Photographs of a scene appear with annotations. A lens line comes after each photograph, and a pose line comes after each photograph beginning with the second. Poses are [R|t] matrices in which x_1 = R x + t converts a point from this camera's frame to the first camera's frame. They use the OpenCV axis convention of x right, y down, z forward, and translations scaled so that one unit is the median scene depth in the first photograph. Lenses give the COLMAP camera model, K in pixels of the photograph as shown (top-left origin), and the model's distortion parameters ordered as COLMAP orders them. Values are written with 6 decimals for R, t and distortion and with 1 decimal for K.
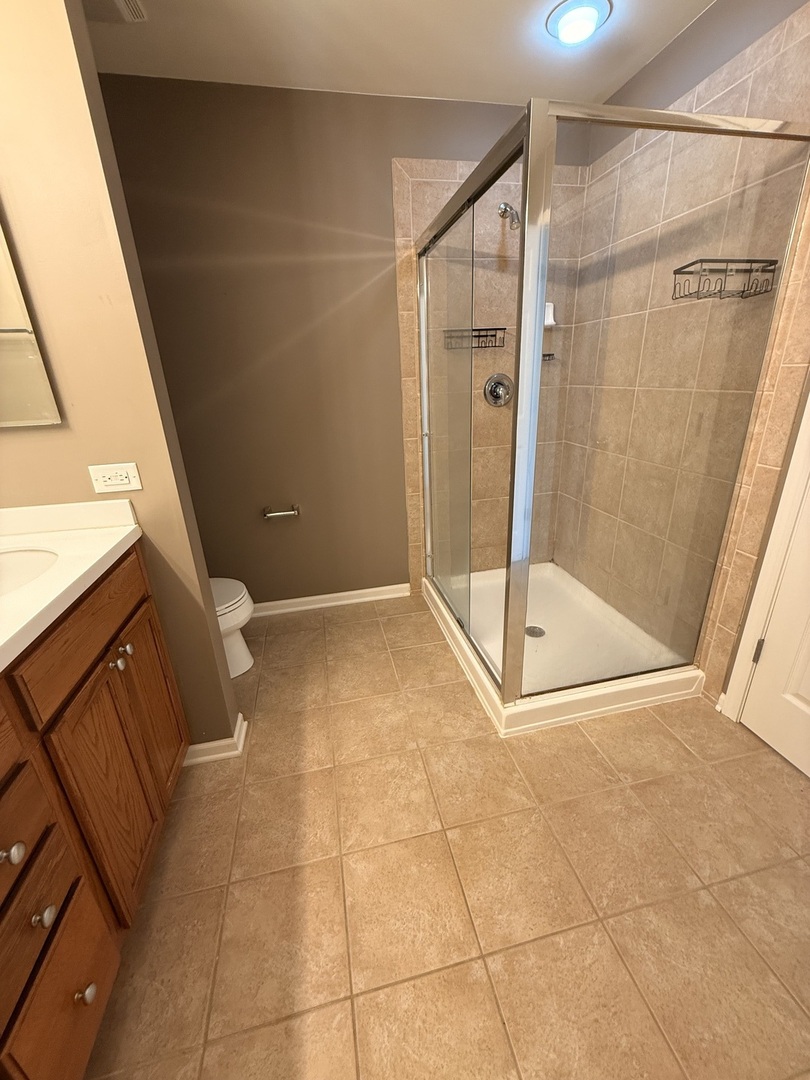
lens RADIAL K [[430.7, 0, 405.8], [0, 430.7, 535.1], [0, 0, 1]] dist [-0.000795, 0.000397]
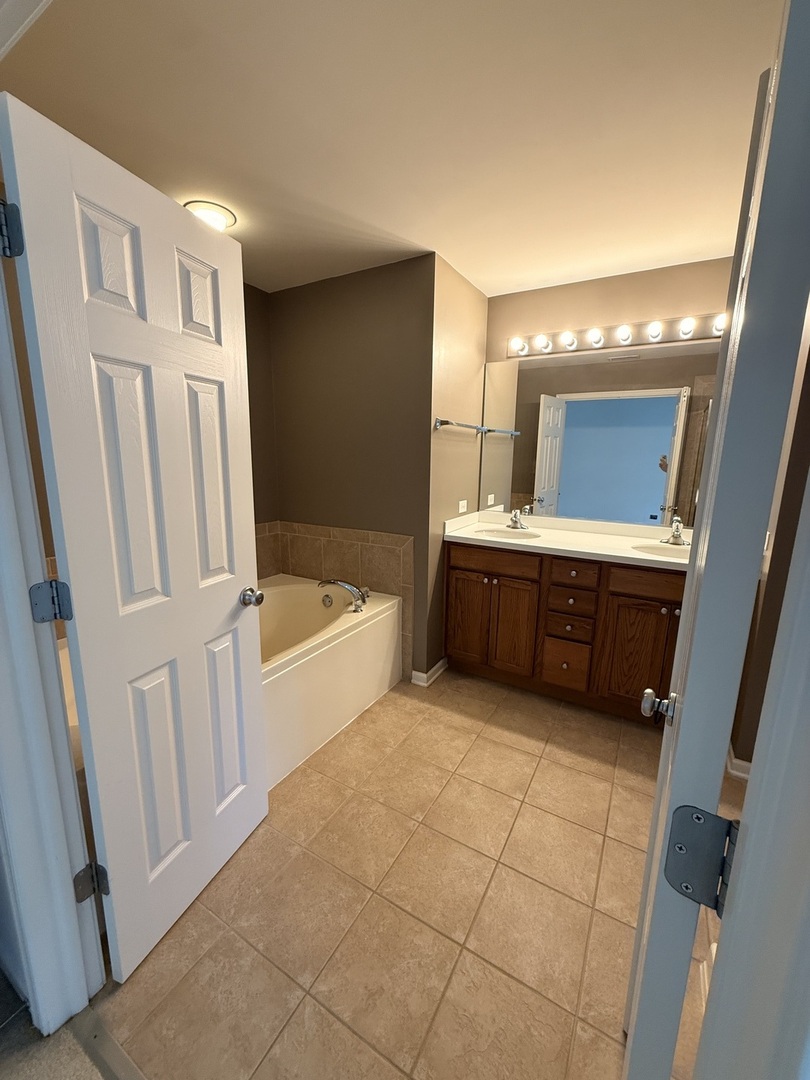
lens RADIAL K [[430.7, 0, 405.8], [0, 430.7, 535.1], [0, 0, 1]] dist [-0.000795, 0.000397]
pose [[-0.677763, 0.166690, -0.716137, 1.541842], [-0.247387, 0.865487, 0.435583, -0.586447], [0.692414, 0.472385, -0.545358, 1.096338]]
